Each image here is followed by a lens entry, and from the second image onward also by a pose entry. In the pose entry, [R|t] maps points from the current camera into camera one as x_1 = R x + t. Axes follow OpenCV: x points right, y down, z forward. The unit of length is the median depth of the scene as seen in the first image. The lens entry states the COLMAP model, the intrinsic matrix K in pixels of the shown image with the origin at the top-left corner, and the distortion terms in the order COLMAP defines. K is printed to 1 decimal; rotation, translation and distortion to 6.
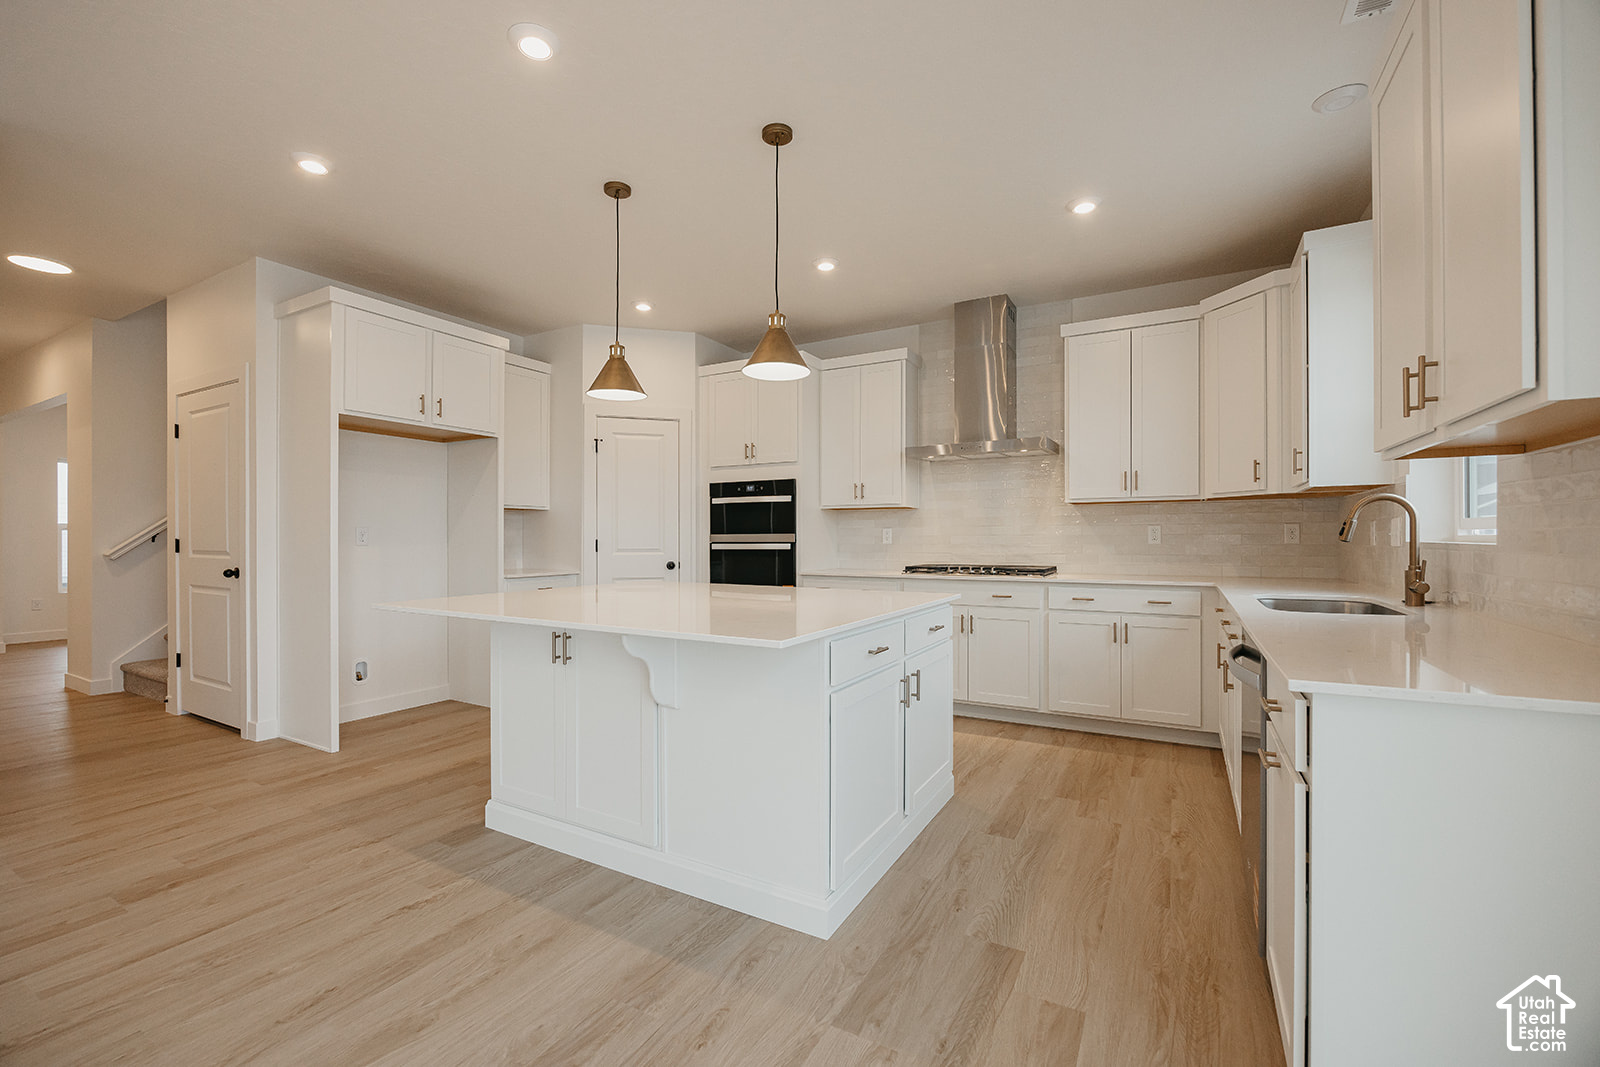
lens RADIAL K [[672.1, 0, 804.3], [0, 672.1, 536.8], [0, 0, 1]] dist [-0.011962, -0.001395]
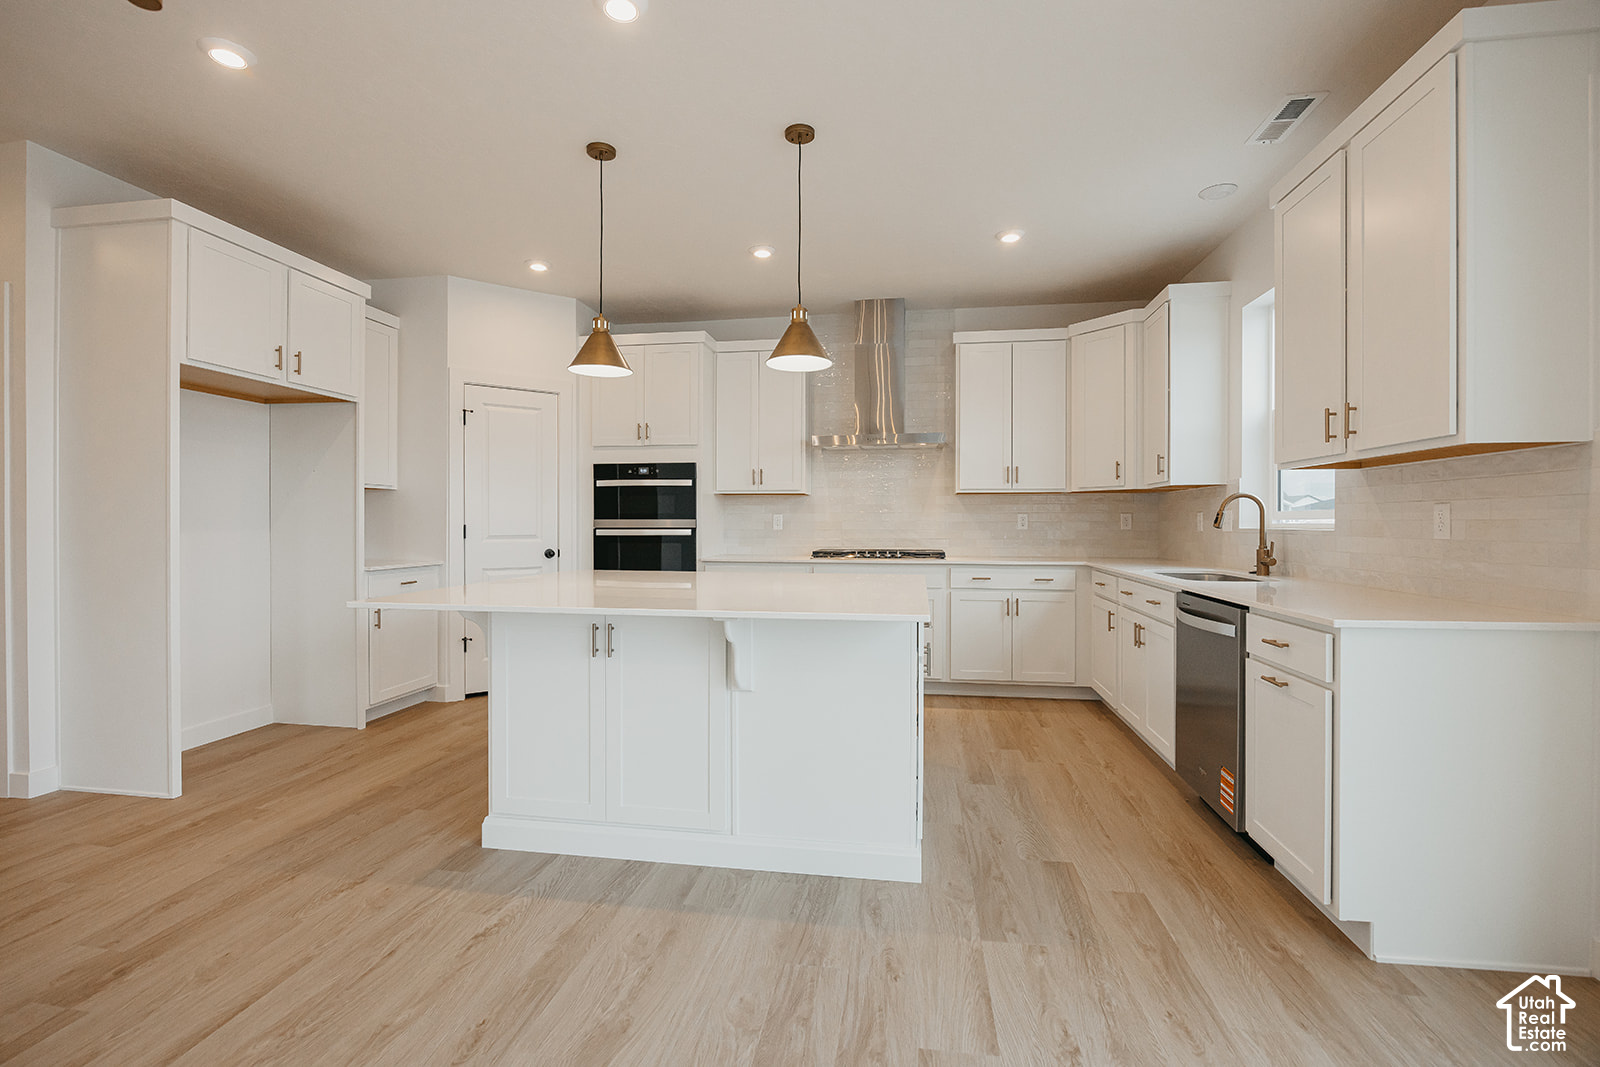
lens RADIAL K [[715.5, 0, 800.1], [0, 715.5, 524.9], [0, 0, 1]] dist [-0.013671, 0.000257]
pose [[0.938243, 0.001628, 0.345973, -0.319606], [-0.003118, 0.999988, 0.003752, -0.001120], [-0.345962, -0.004599, 0.938237, -0.027604]]
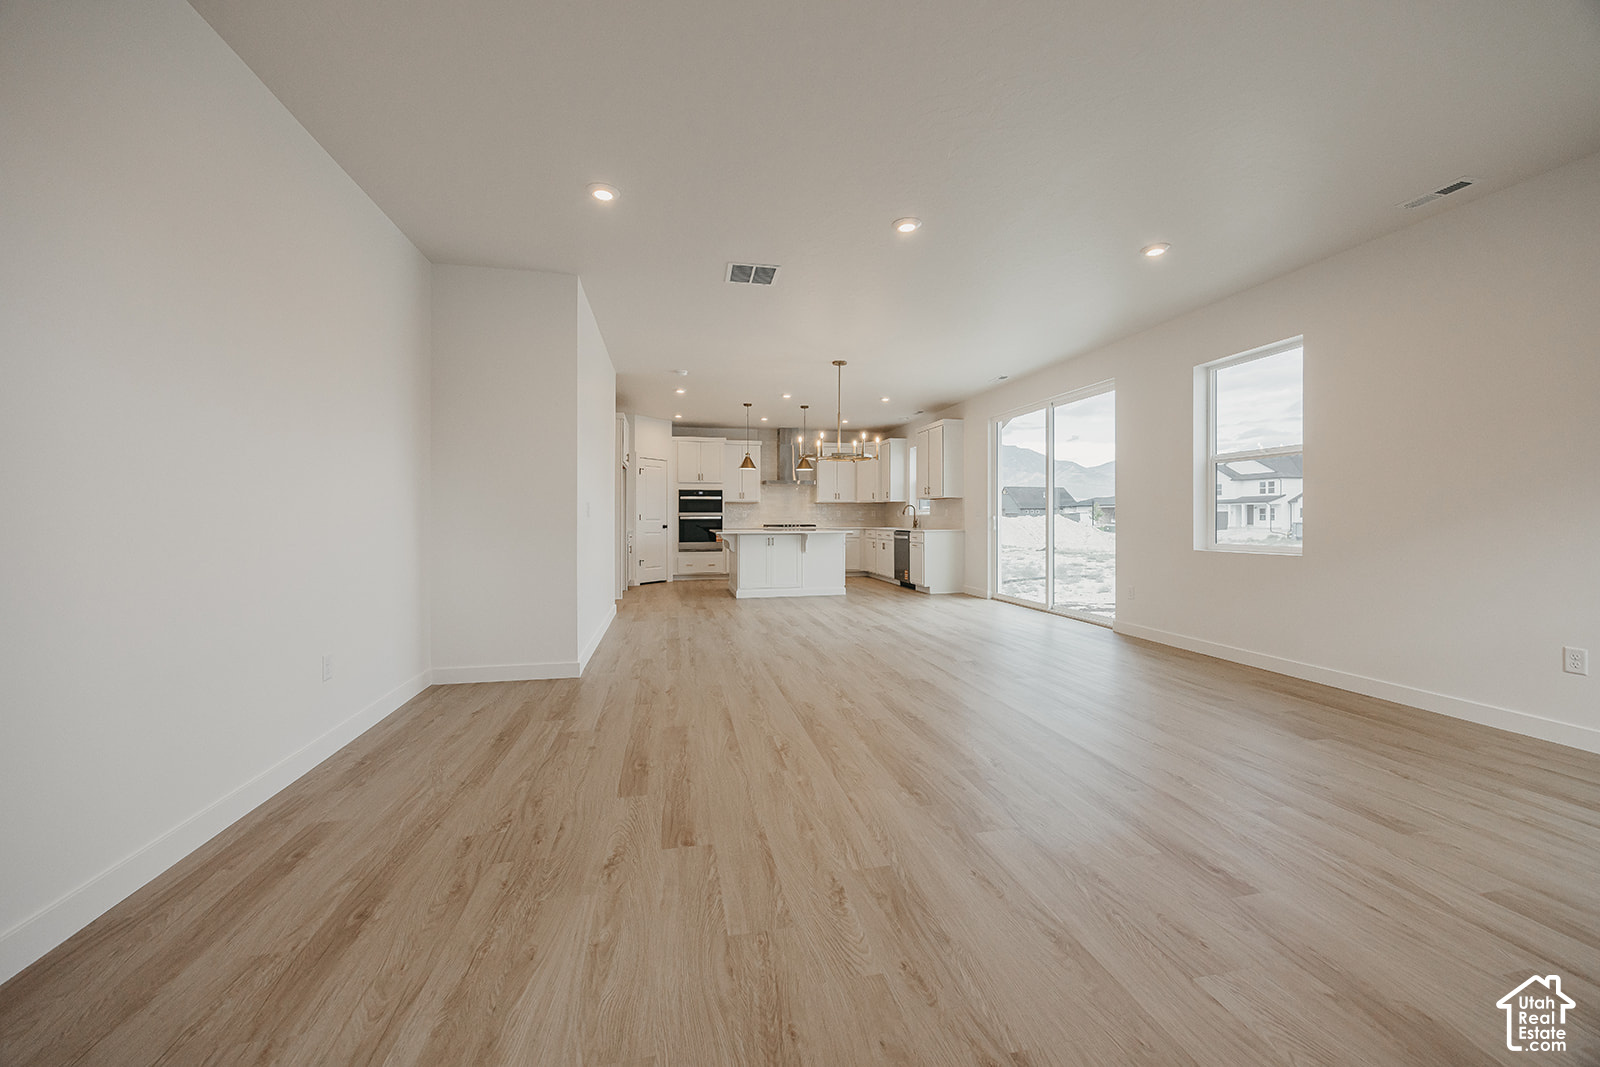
lens RADIAL K [[616.5, 0, 805.2], [0, 616.5, 526.0], [0, 0, 1]] dist [-0.003852, -0.000205]
pose [[0.742699, -0.006087, 0.669597, -1.803838], [-0.002098, 0.999933, 0.011417, 0.025763], [-0.669622, -0.009884, 0.742636, -1.213327]]
